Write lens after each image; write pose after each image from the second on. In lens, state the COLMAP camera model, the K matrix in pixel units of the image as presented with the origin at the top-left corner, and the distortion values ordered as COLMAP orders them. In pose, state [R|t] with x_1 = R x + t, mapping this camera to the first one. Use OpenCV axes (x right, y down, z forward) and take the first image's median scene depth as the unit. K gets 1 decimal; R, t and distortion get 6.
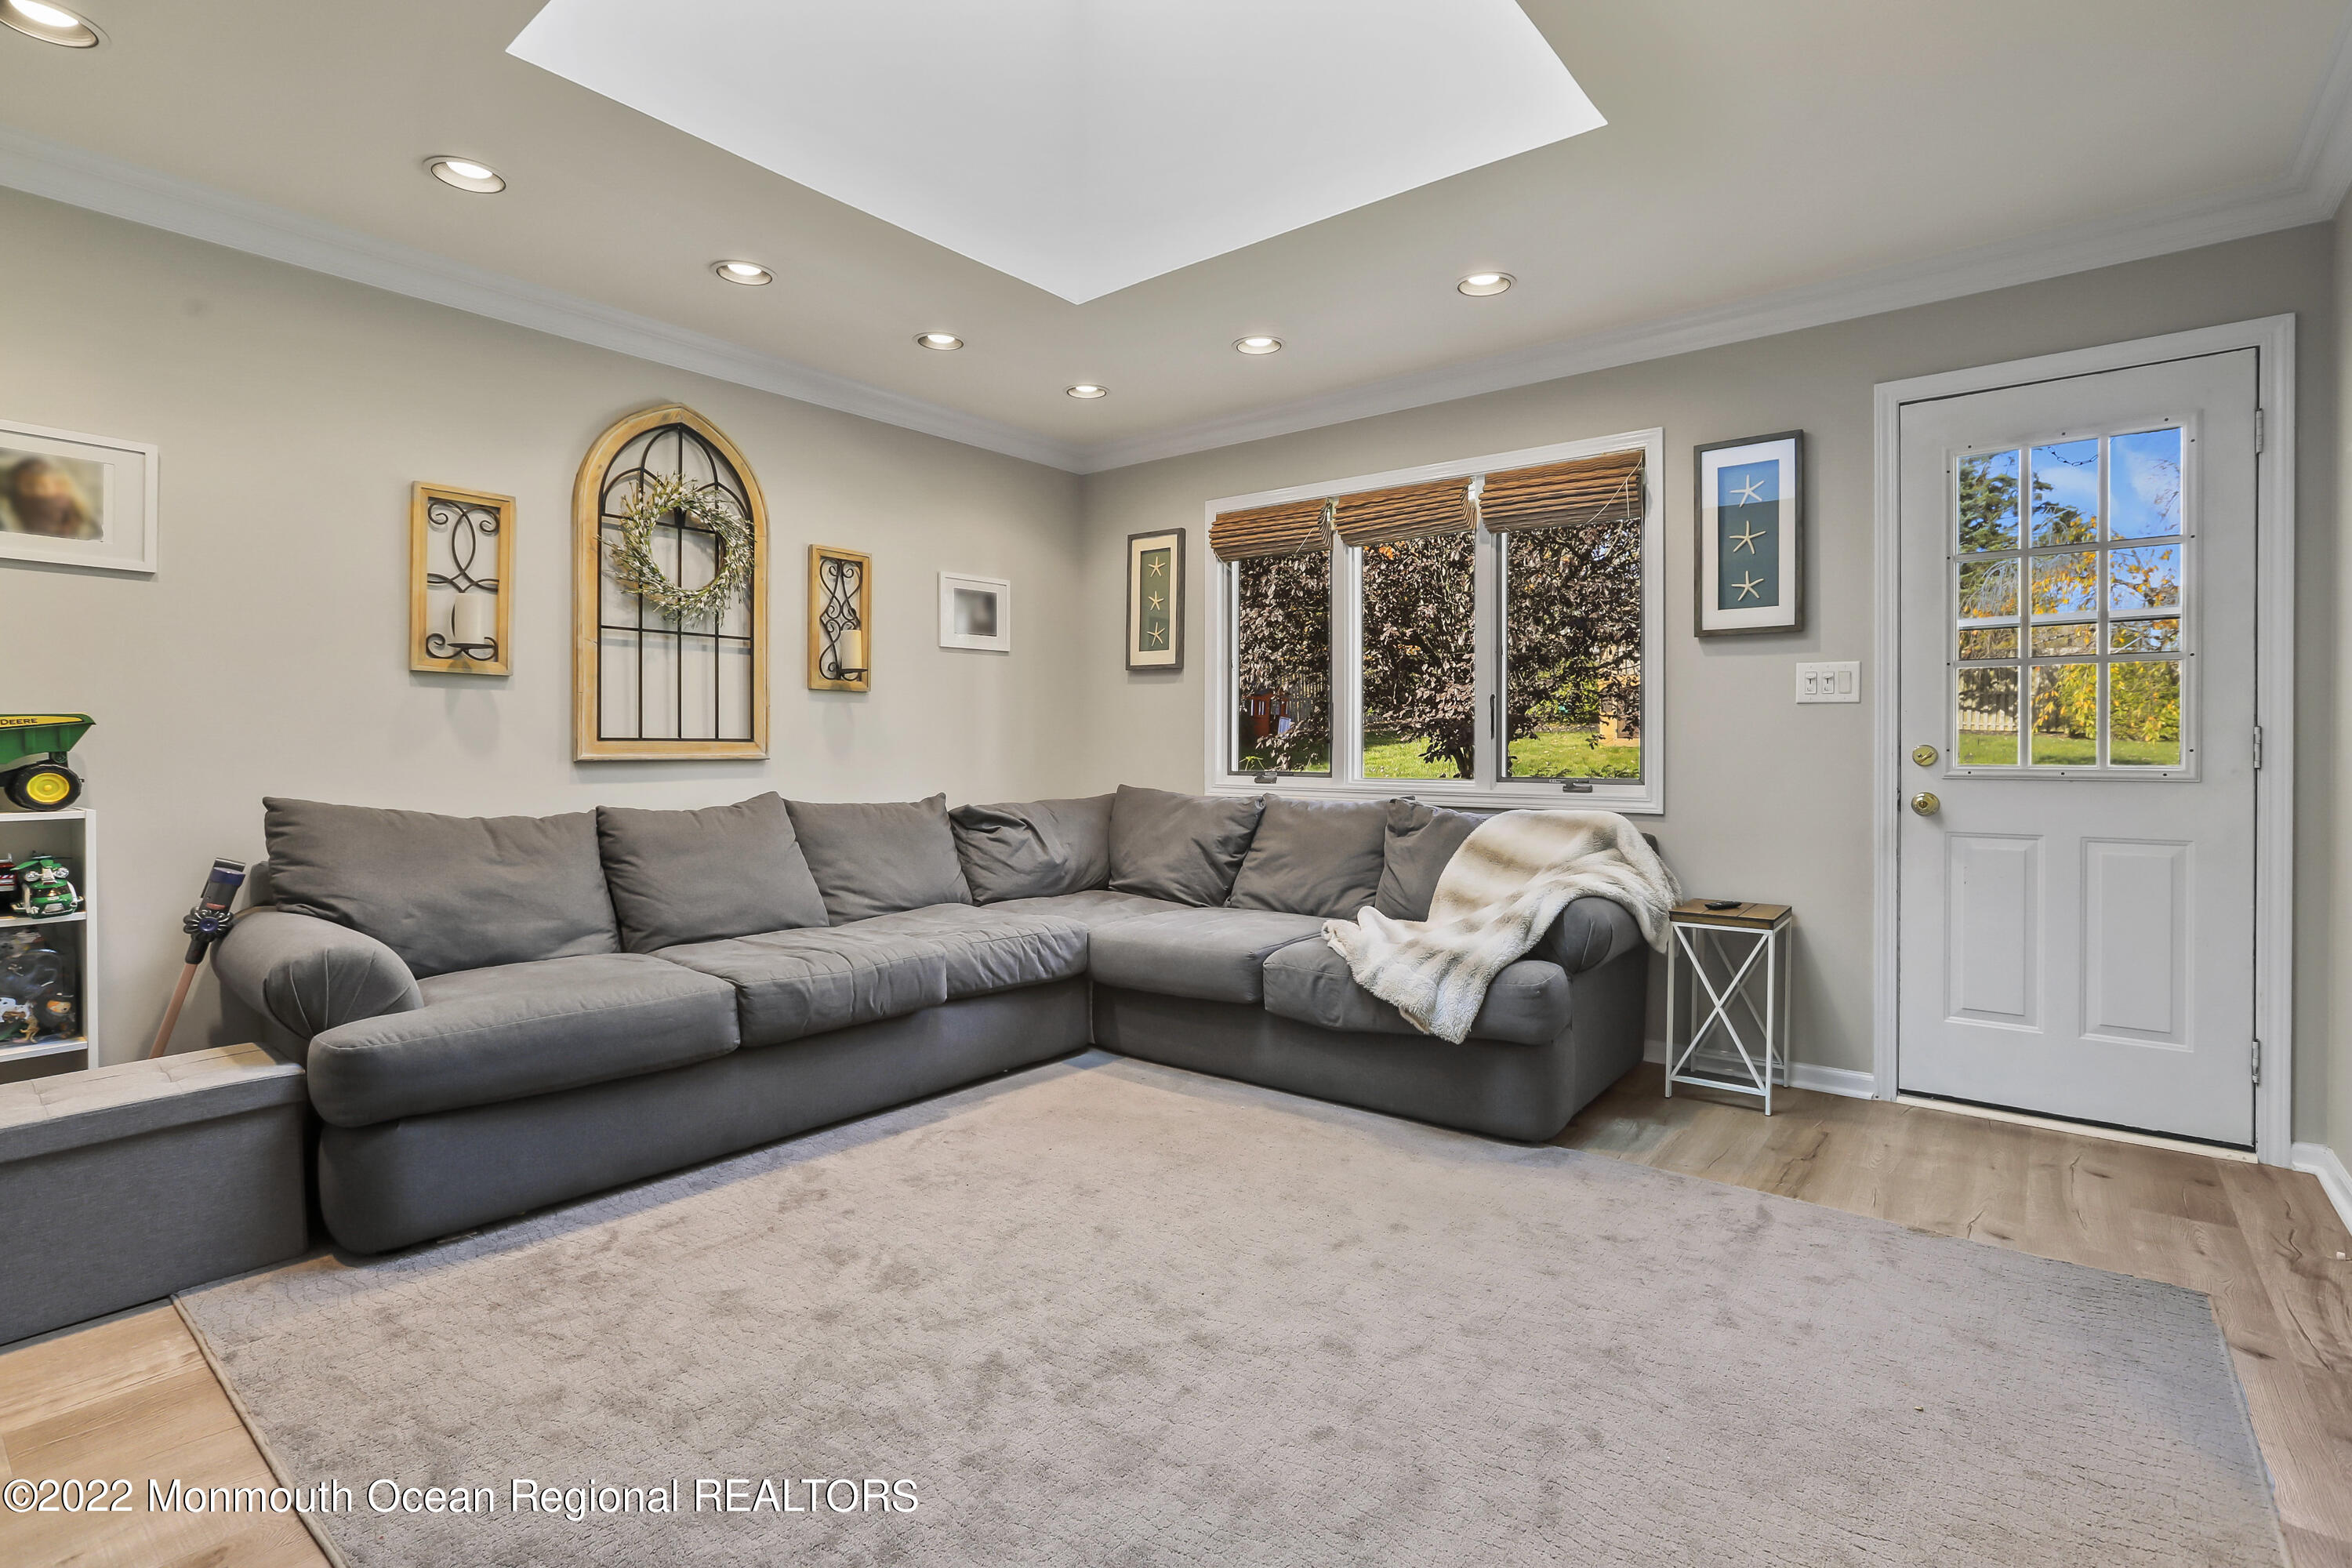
lens RADIAL K [[1113.1, 0, 1170.8], [0, 1113.1, 761.1], [0, 0, 1]] dist [-0.044106, 0.022568]
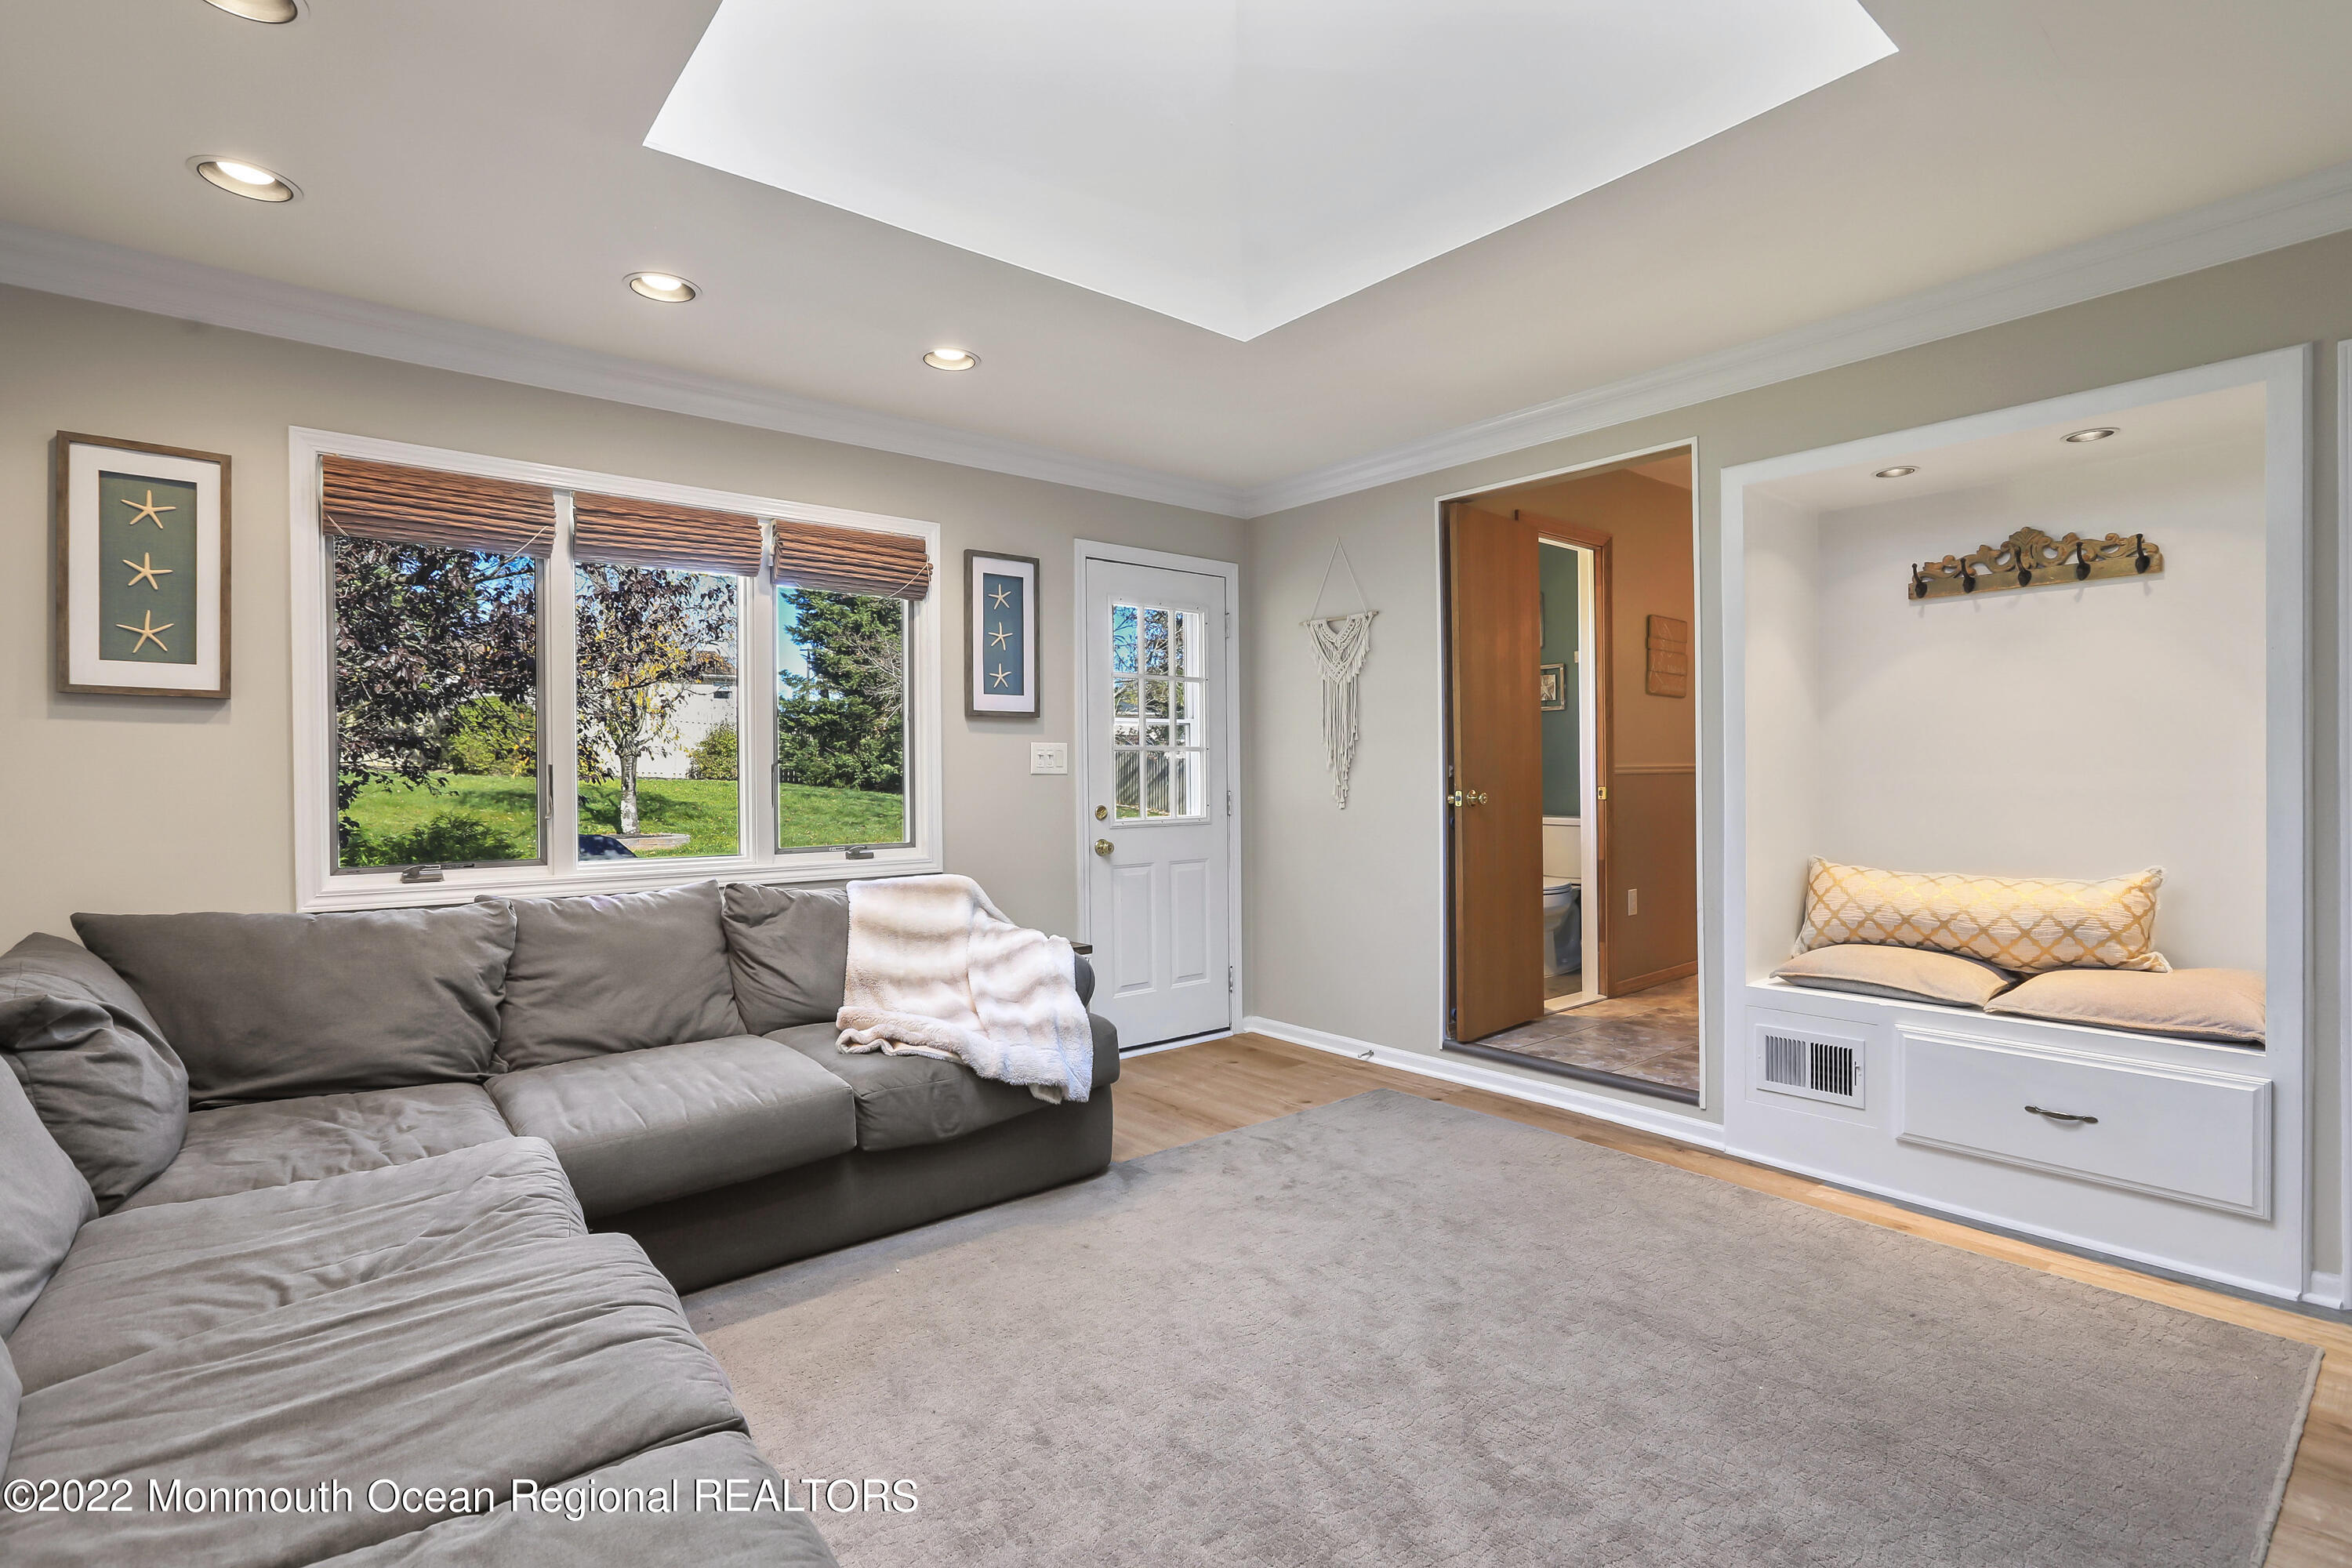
lens RADIAL K [[1080.3, 0, 1165.6], [0, 1080.3, 798.7], [0, 0, 1]] dist [-0.030771, 0.001259]
pose [[0.210341, -0.012709, 0.977545, -0.634969], [0.033703, 0.999415, 0.005741, -0.027762], [-0.977047, 0.031739, 0.210646, 0.623138]]
